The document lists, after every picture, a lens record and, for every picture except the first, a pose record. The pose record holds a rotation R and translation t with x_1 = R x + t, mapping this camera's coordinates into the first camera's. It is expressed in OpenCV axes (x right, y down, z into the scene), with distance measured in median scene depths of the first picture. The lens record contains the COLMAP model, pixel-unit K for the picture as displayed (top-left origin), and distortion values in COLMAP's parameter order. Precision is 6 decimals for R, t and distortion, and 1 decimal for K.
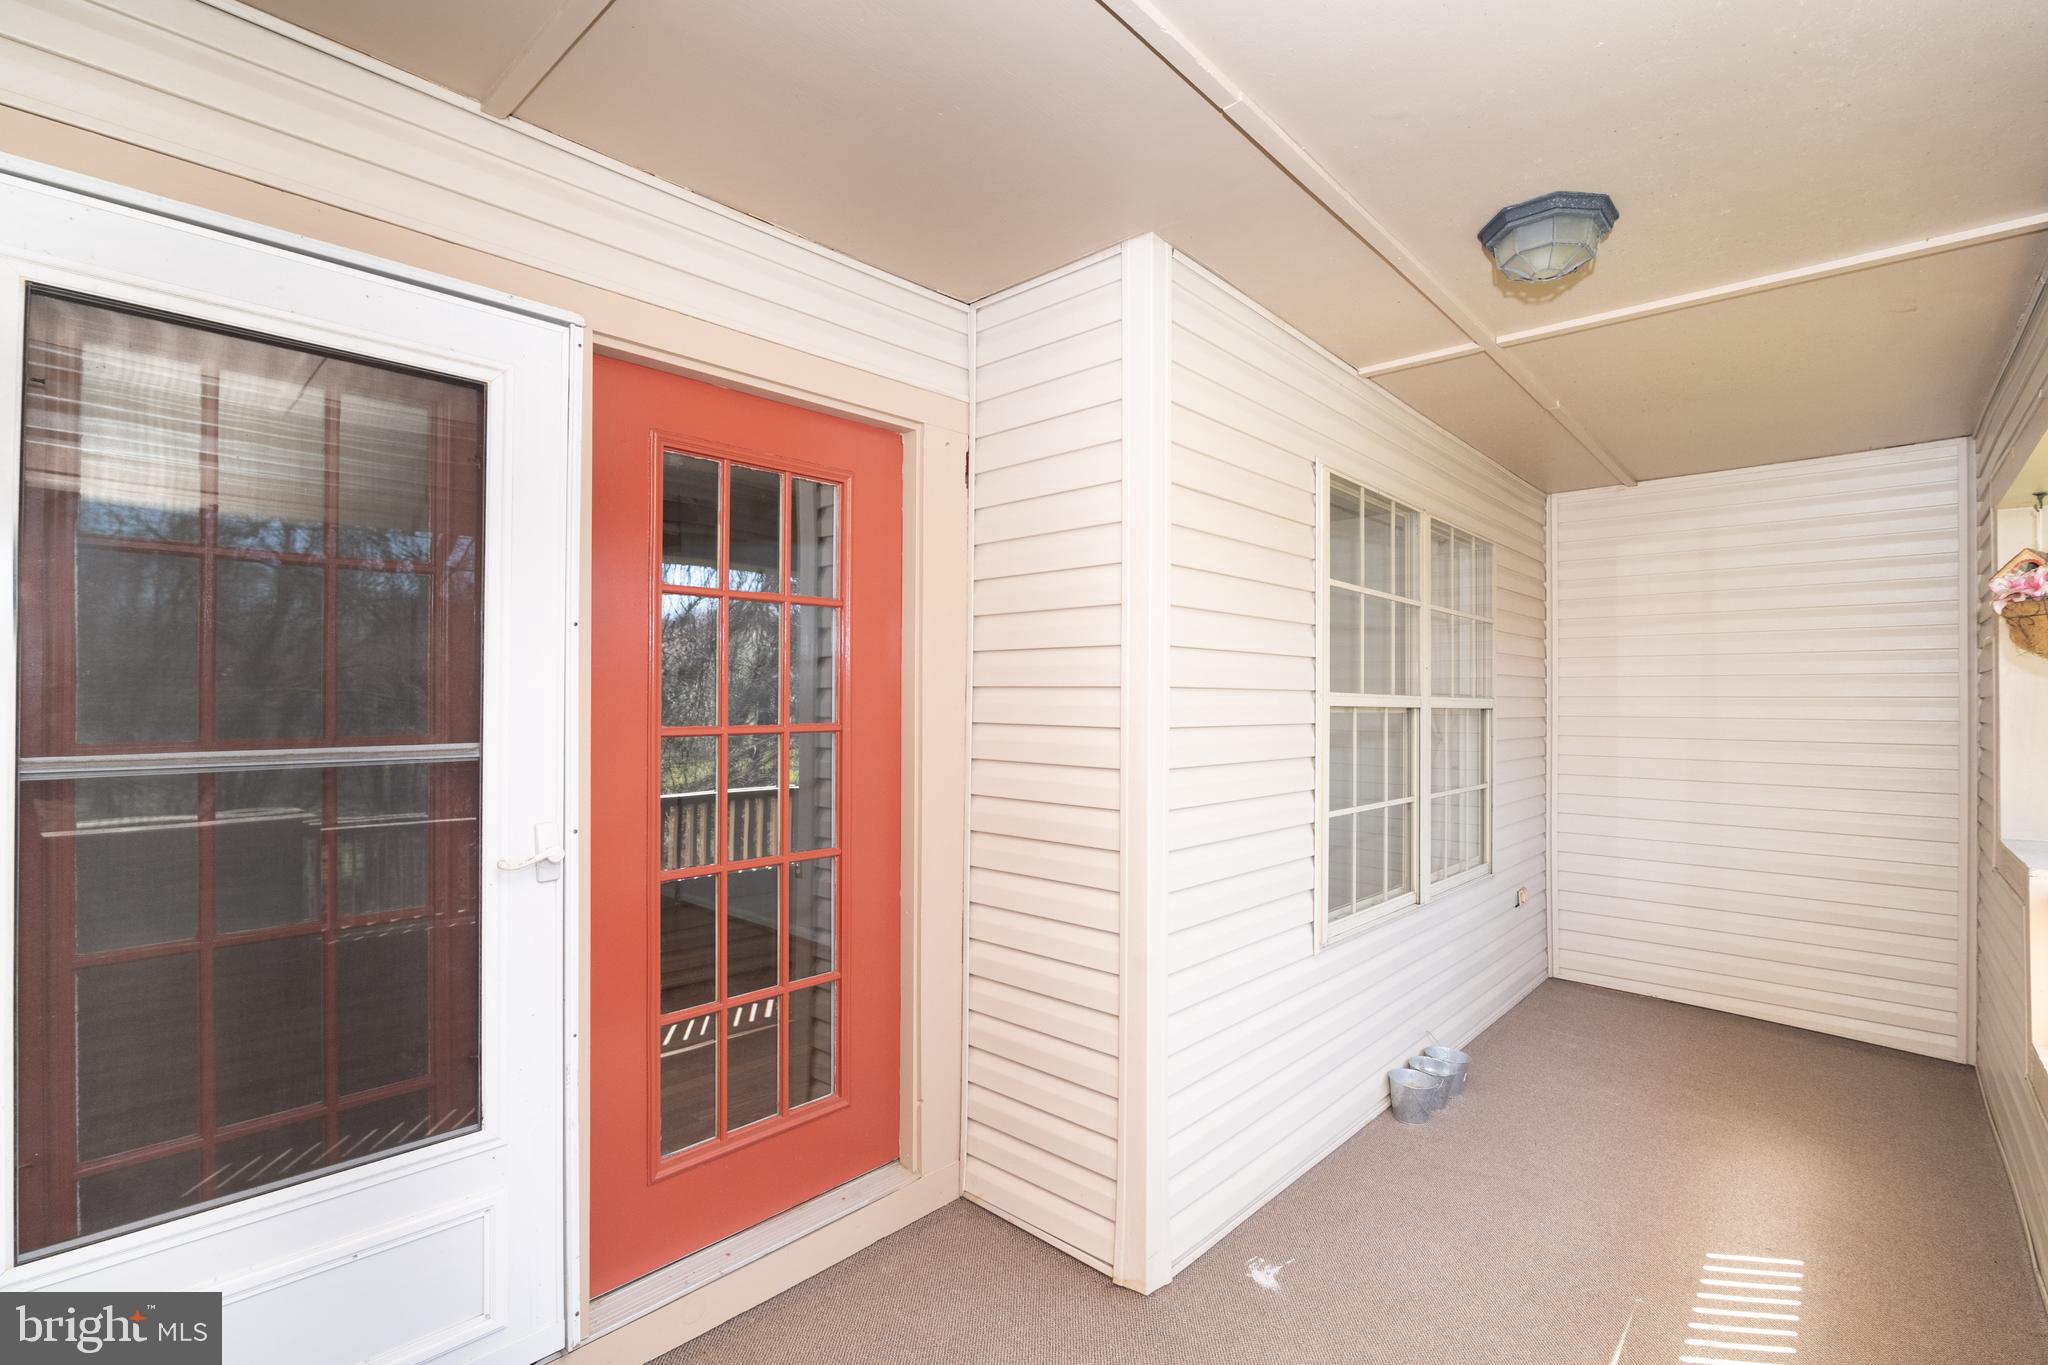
lens RADIAL K [[927.4, 0, 1030.0], [0, 927.4, 692.3], [0, 0, 1]] dist [-0.001455, -0.000220]
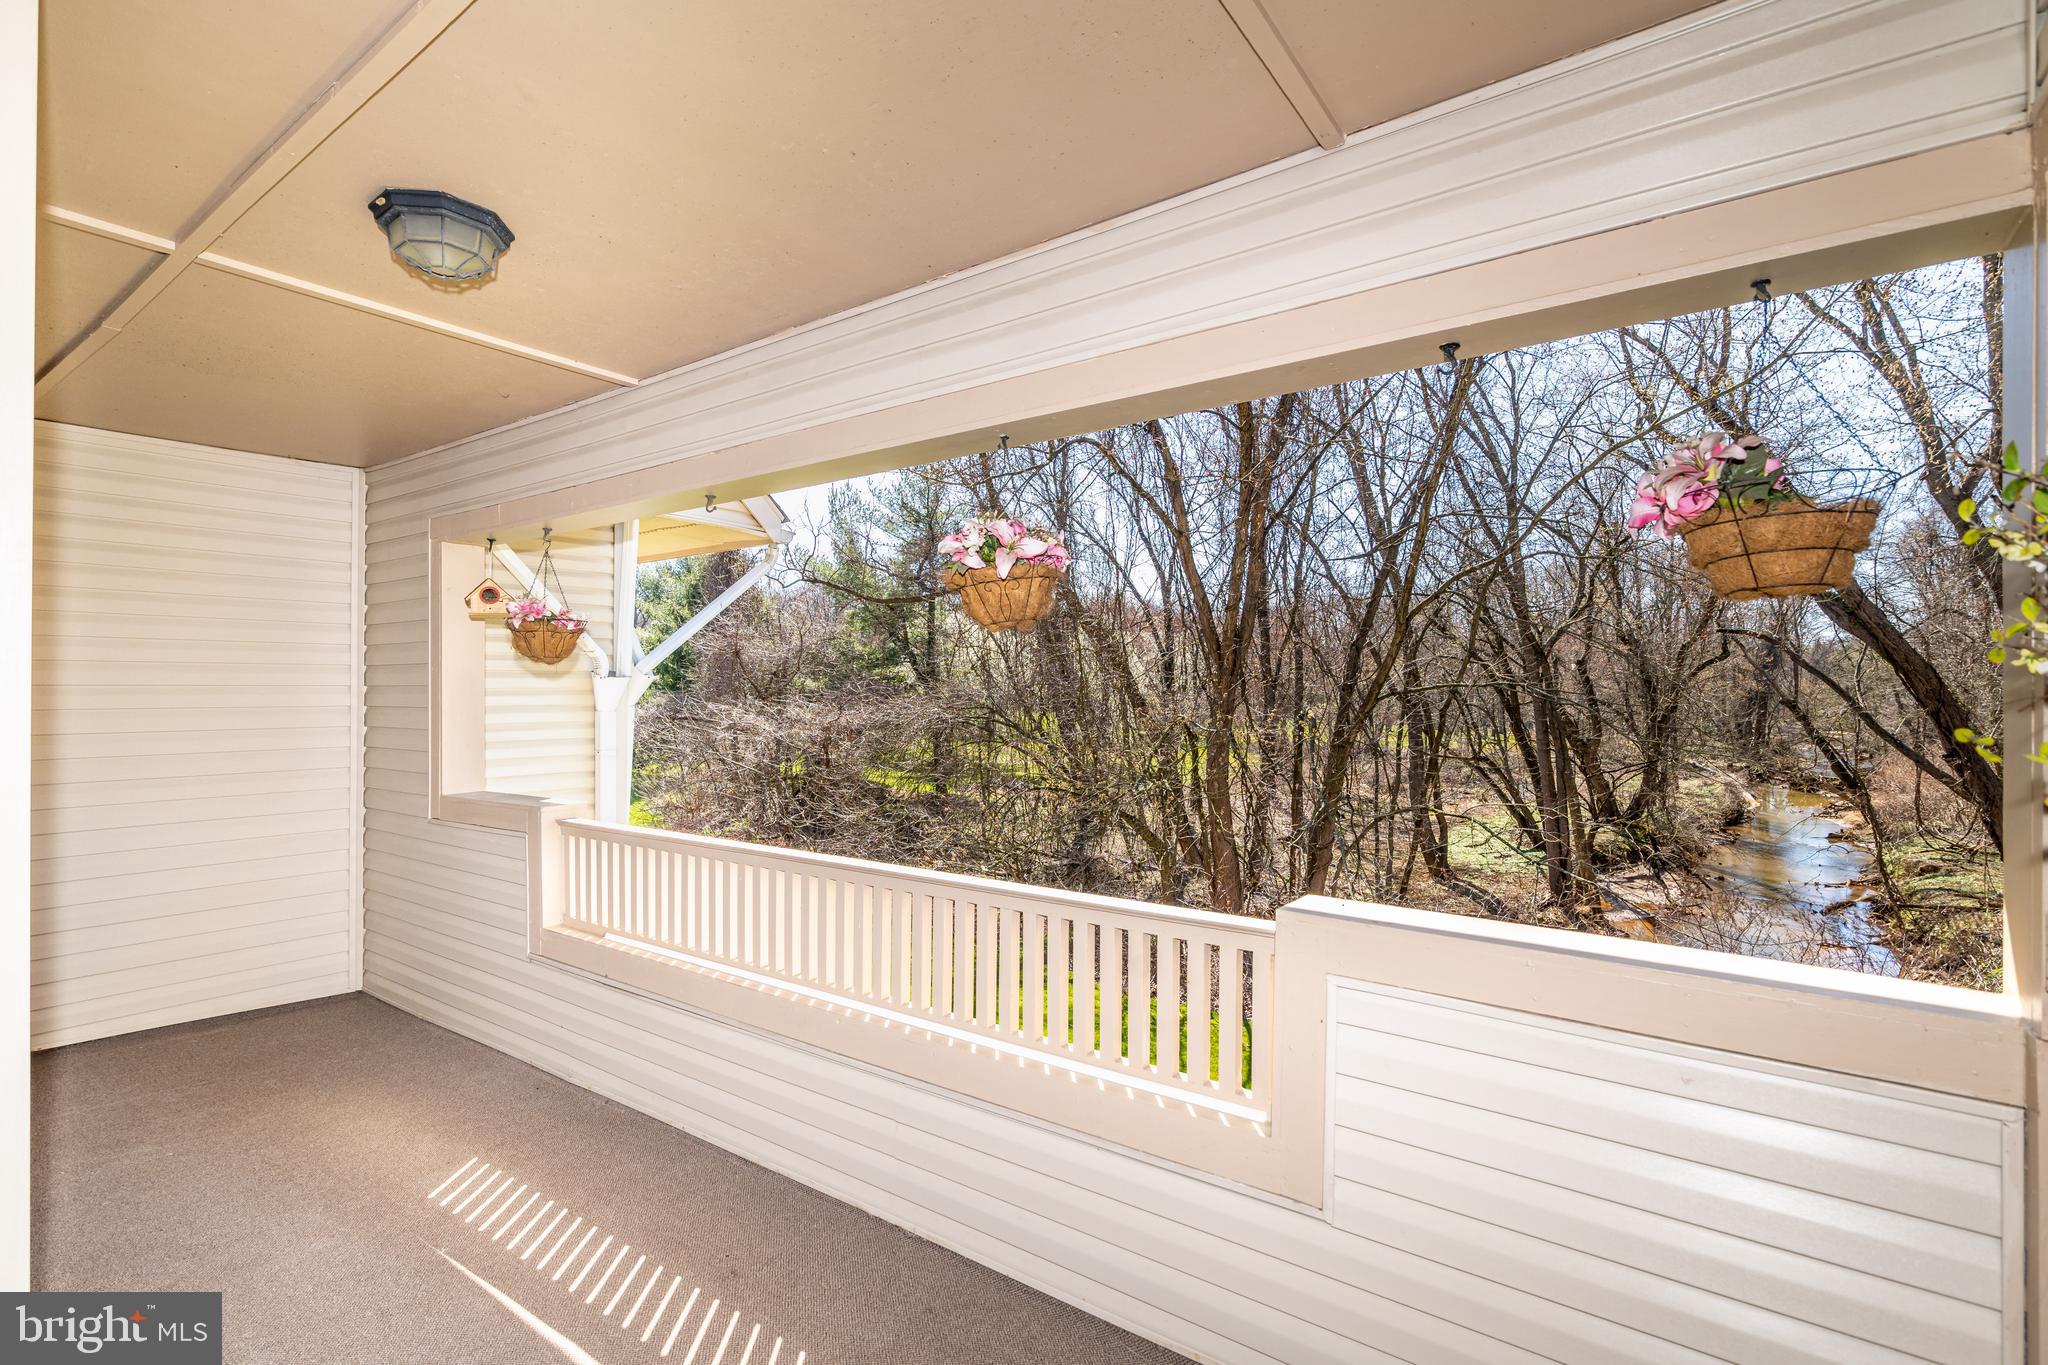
lens RADIAL K [[927.4, 0, 1032.1], [0, 927.4, 684.6], [0, 0, 1]] dist [-0.001455, -0.000220]
pose [[-0.102765, -0.003998, 0.994698, -0.382584], [-0.006819, 0.999971, 0.003315, -0.007899], [-0.994682, -0.006443, -0.102790, 0.349046]]
